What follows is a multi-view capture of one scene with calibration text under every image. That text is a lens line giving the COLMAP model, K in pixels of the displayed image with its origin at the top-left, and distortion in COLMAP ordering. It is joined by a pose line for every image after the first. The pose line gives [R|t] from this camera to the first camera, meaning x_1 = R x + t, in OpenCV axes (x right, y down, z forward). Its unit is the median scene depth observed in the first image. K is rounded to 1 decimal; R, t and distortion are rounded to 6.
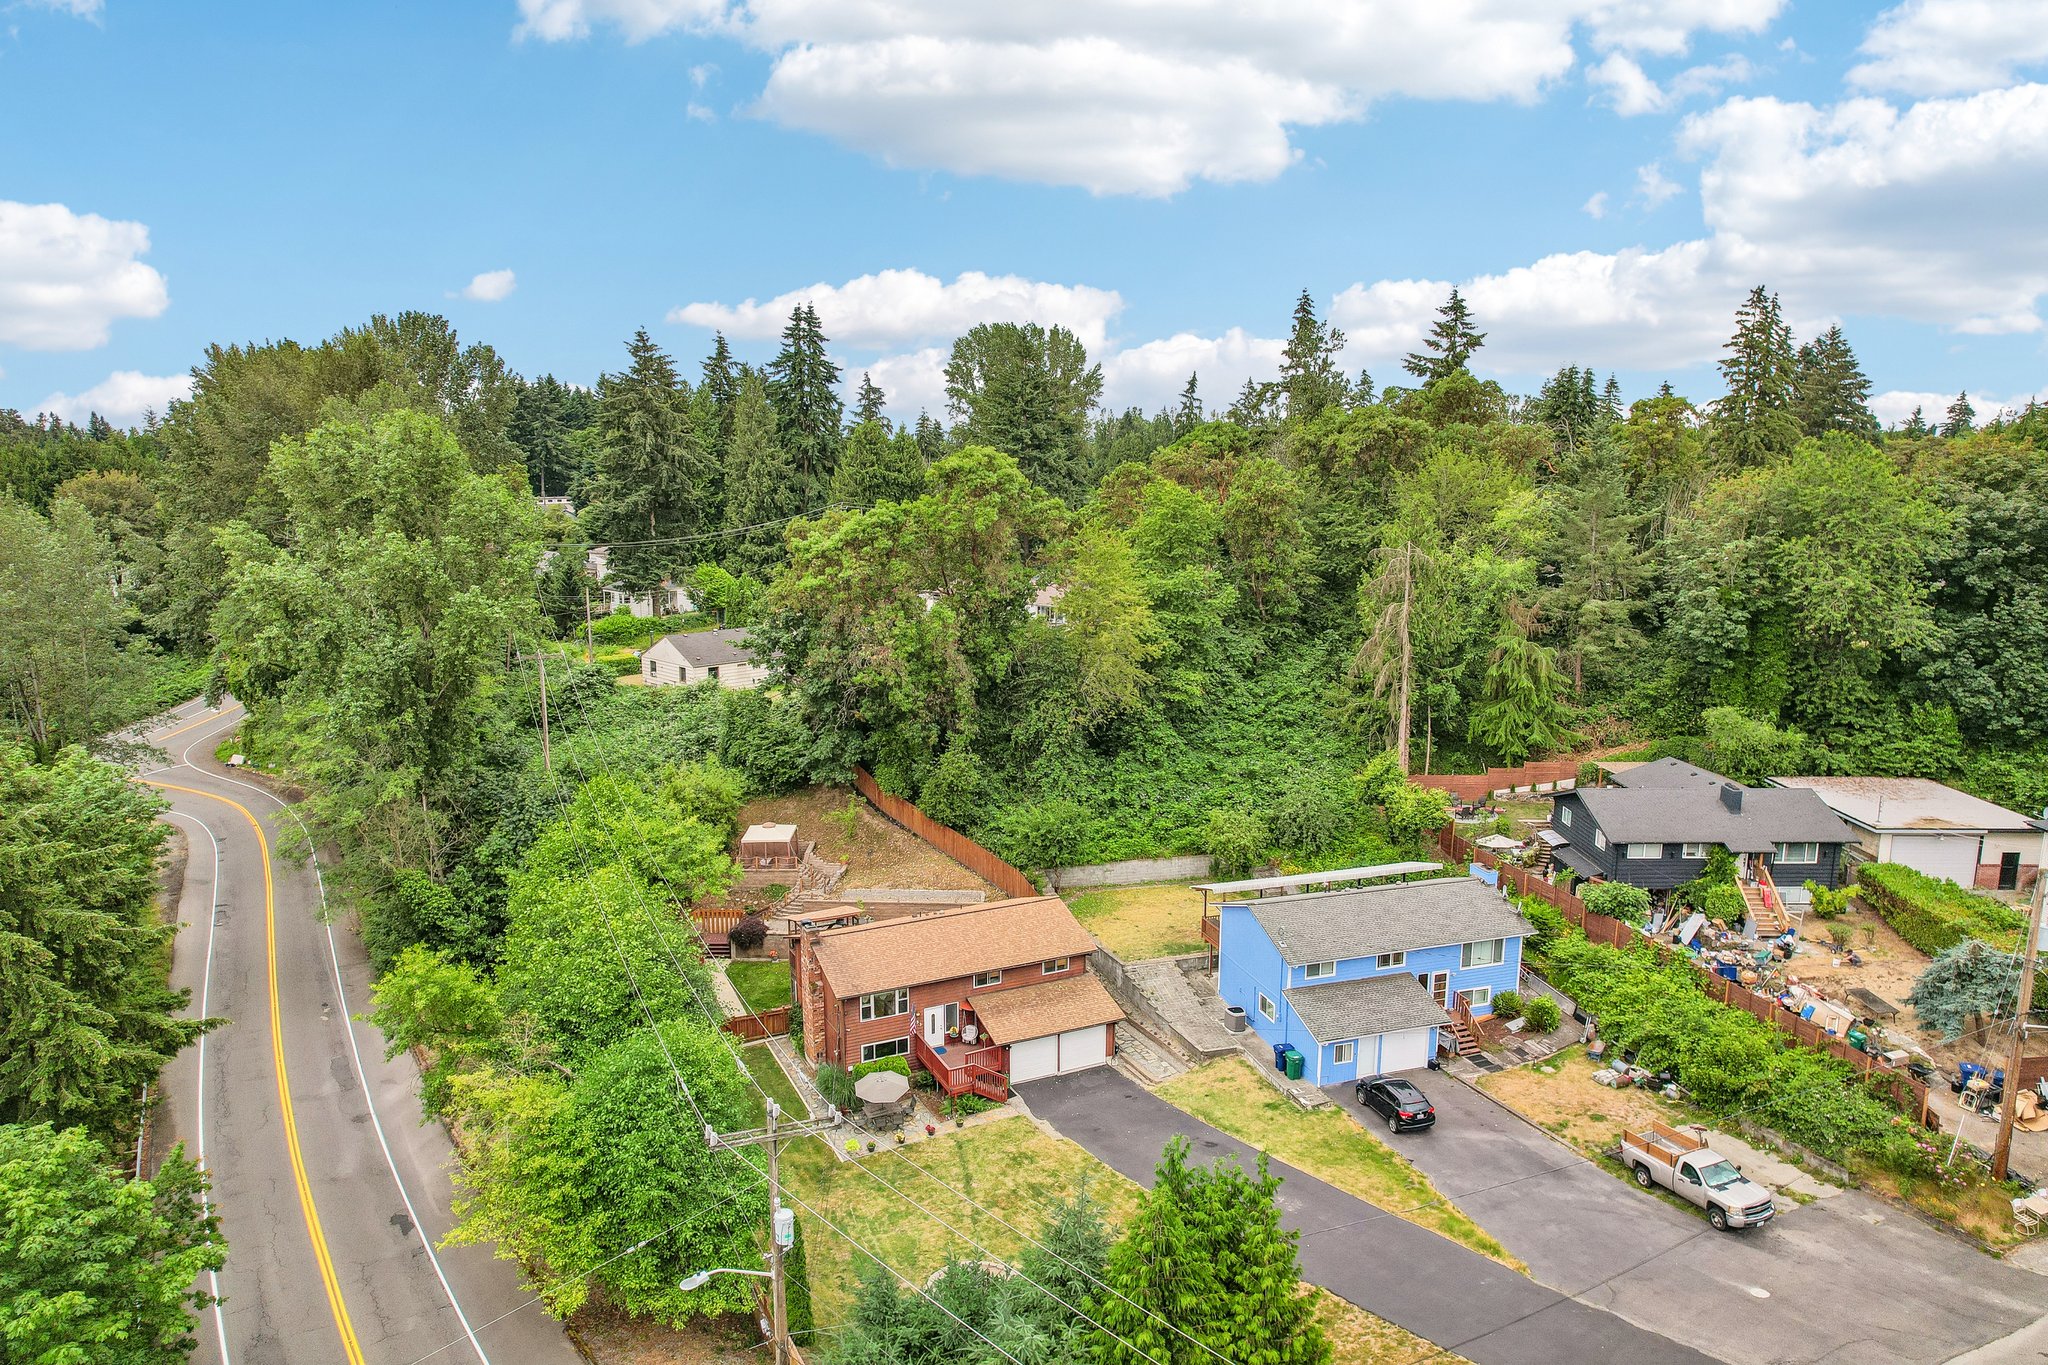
lens RADIAL K [[1293.0, 0, 1008.0], [0, 1293.0, 685.1], [0, 0, 1]] dist [-0.056248, 0.049091]
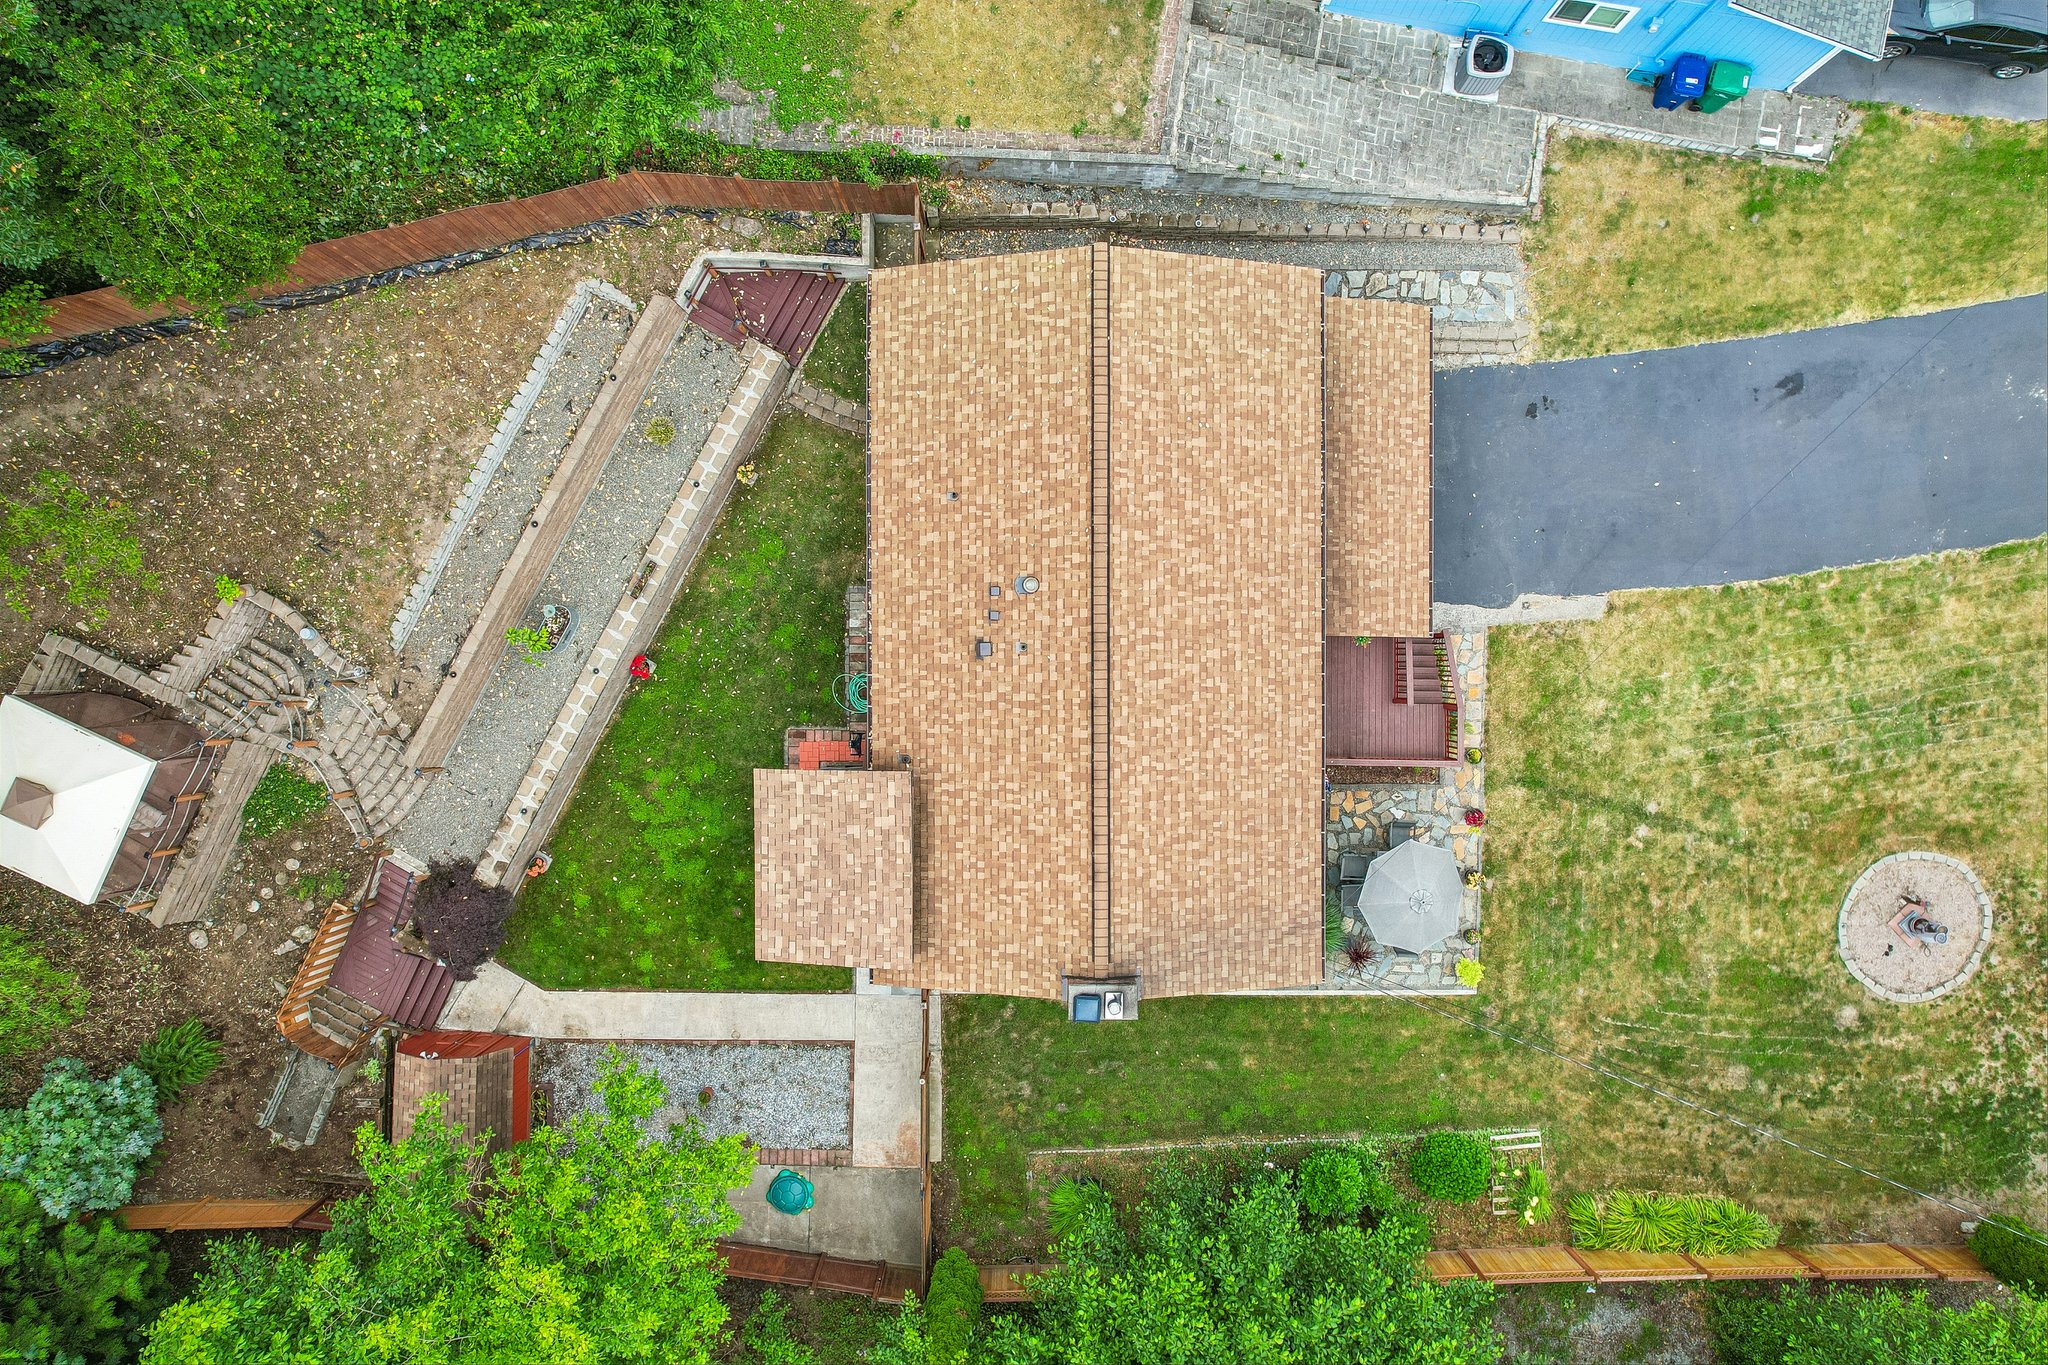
lens RADIAL K [[1325.3, 0, 1024.0], [0, 1325.3, 682.5], [0, 0, 1]] dist [-0.067742, 0.079797]
pose [[0.429473, -0.903071, 0.003864, -0.081774], [0.138252, 0.069976, 0.987922, -0.186728], [-0.892435, -0.423752, 0.154904, 0.991564]]
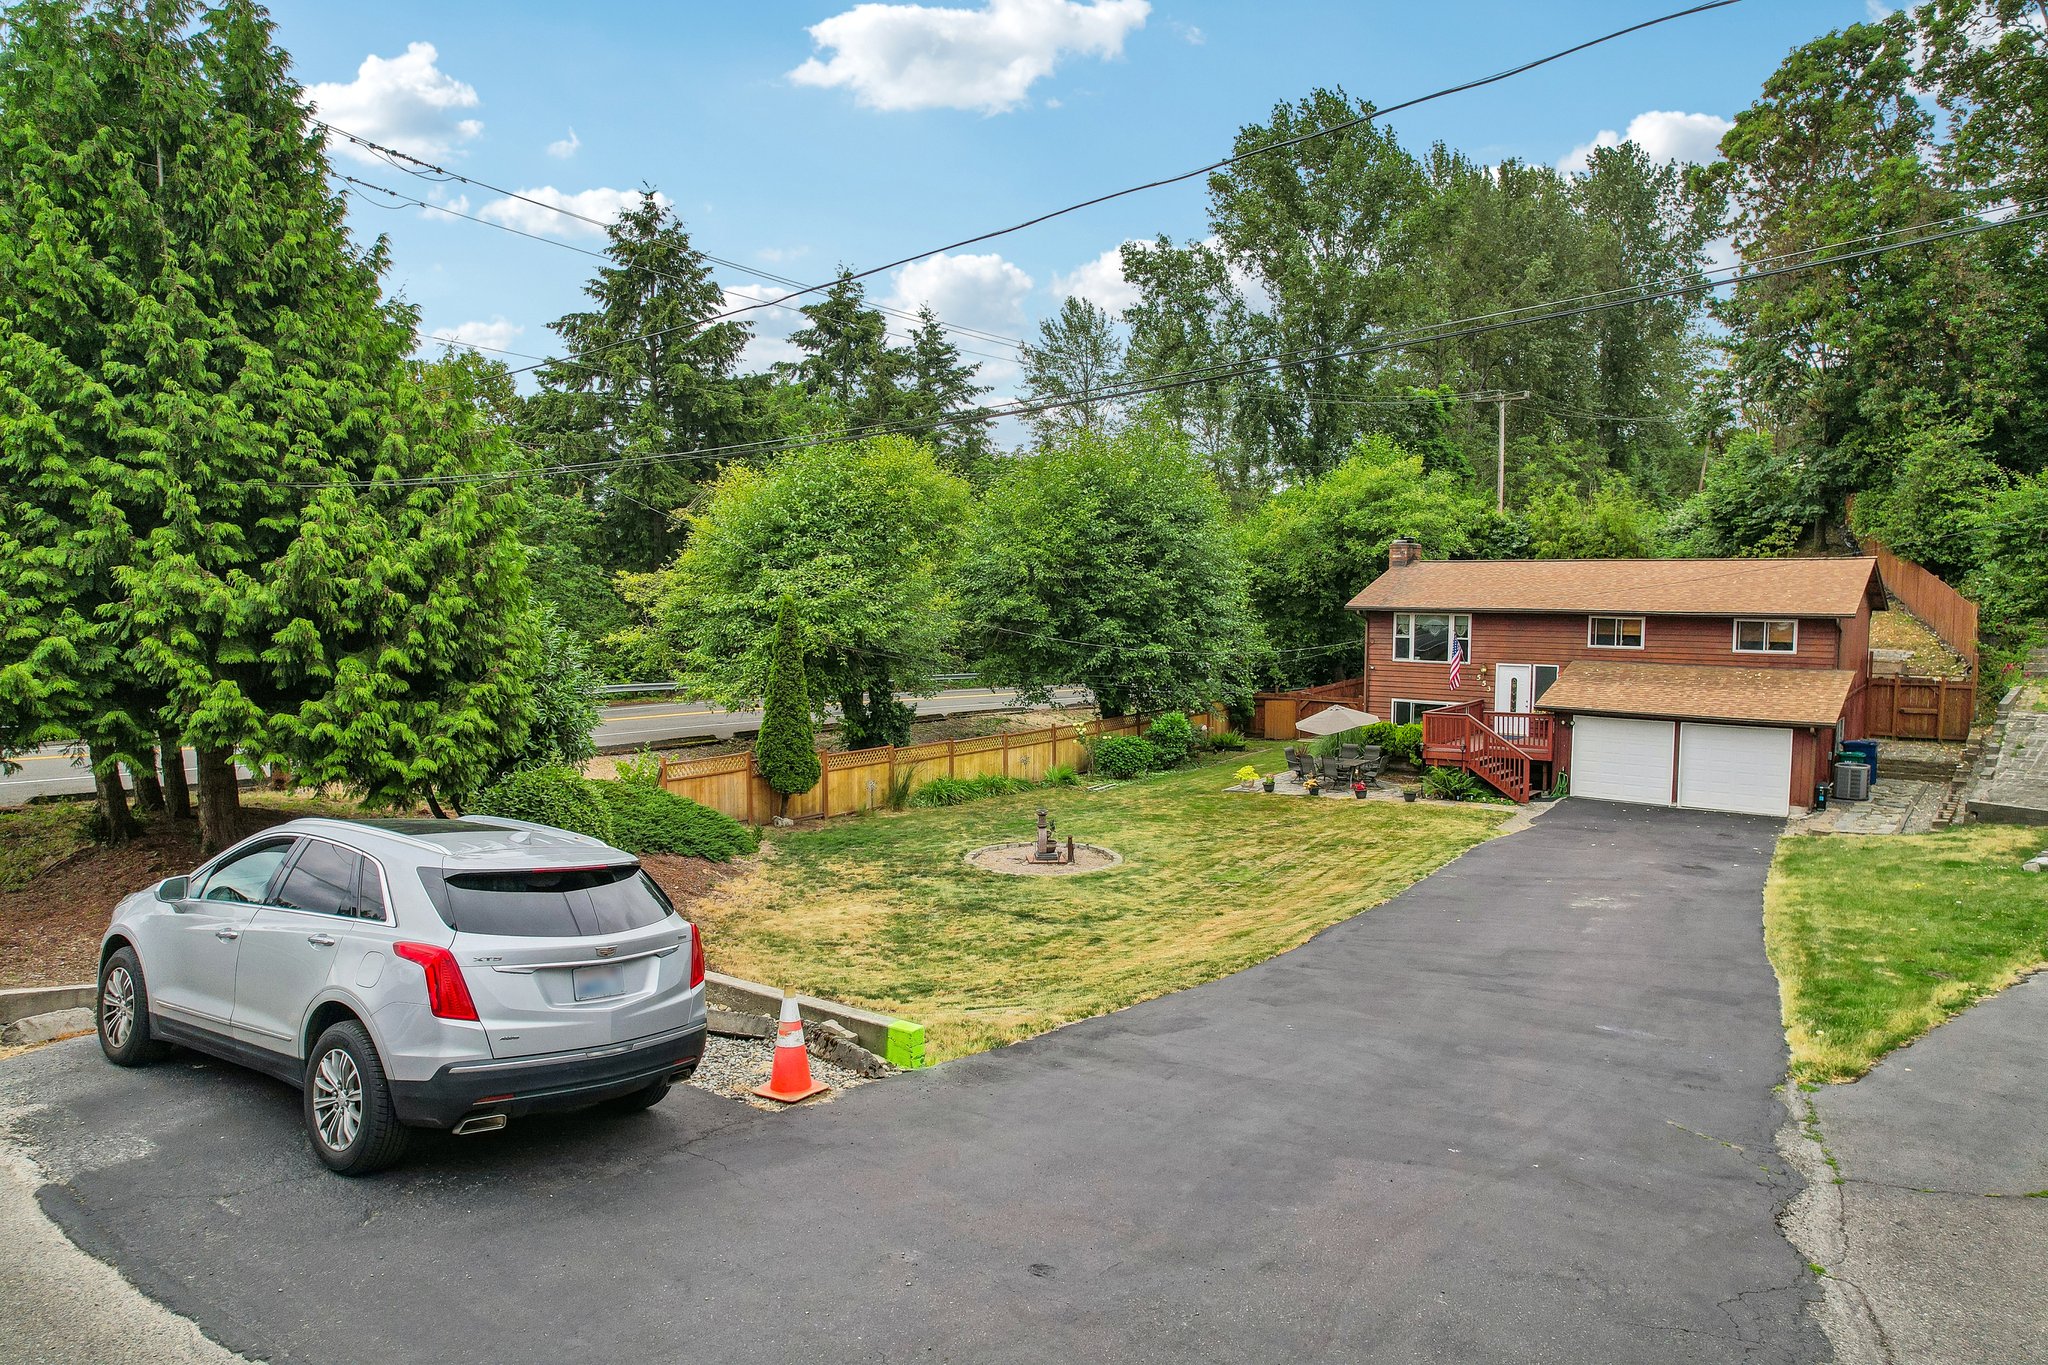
lens RADIAL K [[1295.9, 0, 1051.5], [0, 1295.9, 691.5], [0, 0, 1]] dist [-0.016242, 0.000315]
pose [[0.457865, 0.084368, -0.885010, 0.376630], [-0.154412, 0.987903, 0.014291, 0.281953], [0.875509, 0.130113, 0.465353, 0.516409]]
